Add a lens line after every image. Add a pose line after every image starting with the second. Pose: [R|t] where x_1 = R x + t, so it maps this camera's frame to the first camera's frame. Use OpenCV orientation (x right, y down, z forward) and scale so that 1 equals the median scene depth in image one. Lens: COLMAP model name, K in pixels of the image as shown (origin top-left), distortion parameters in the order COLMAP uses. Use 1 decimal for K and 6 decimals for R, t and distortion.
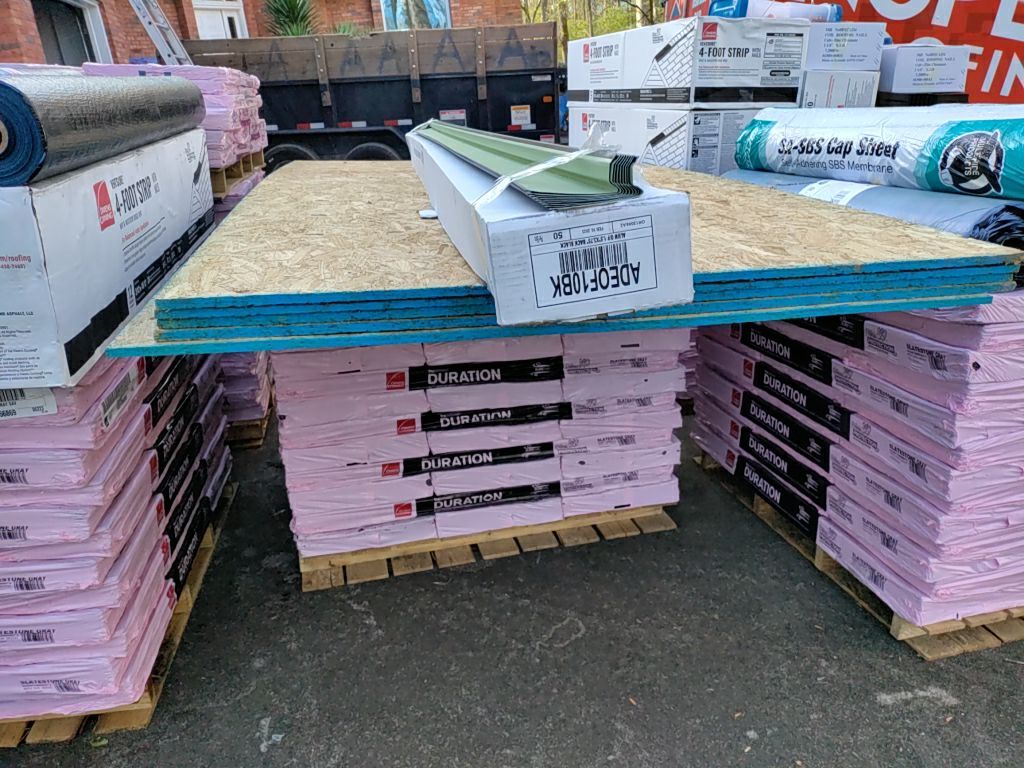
lens RADIAL K [[731.6, 0, 511.6], [0, 731.6, 386.5], [0, 0, 1]] dist [0.011916, -0.011563]
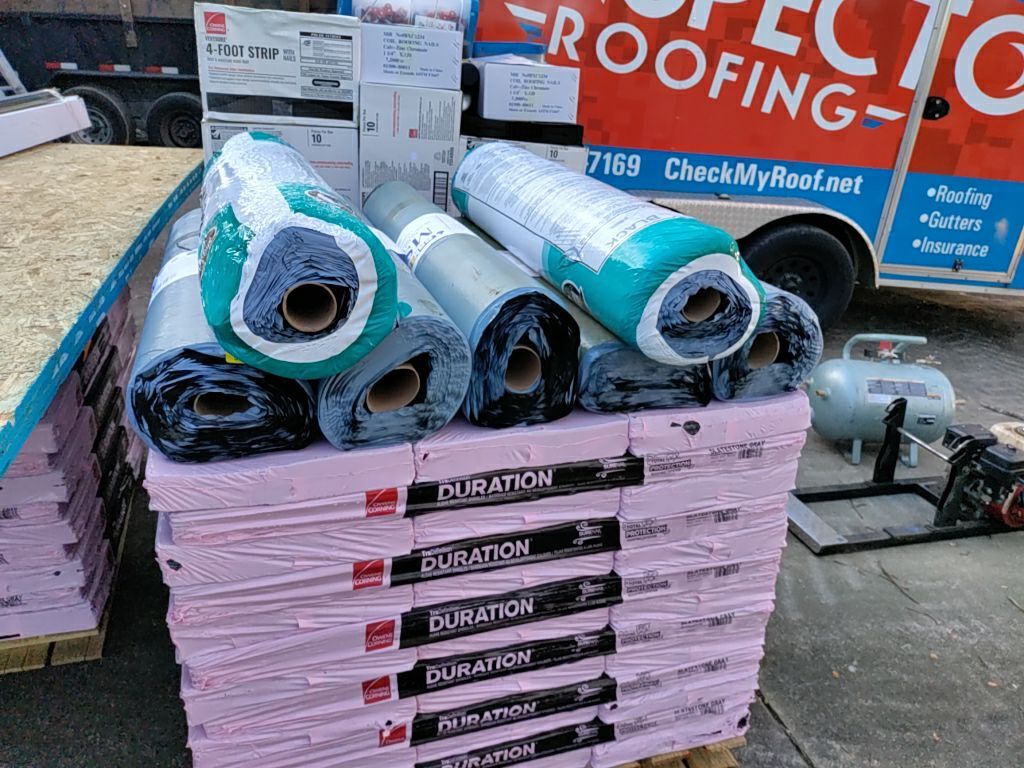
lens RADIAL K [[731.6, 0, 515.7], [0, 731.6, 383.7], [0, 0, 1]] dist [0.011916, -0.011563]
pose [[0.994596, 0.050420, 0.090759, 0.516245], [-0.055102, 0.997236, 0.049843, -0.148789], [-0.087995, -0.054575, 0.994625, 0.160253]]
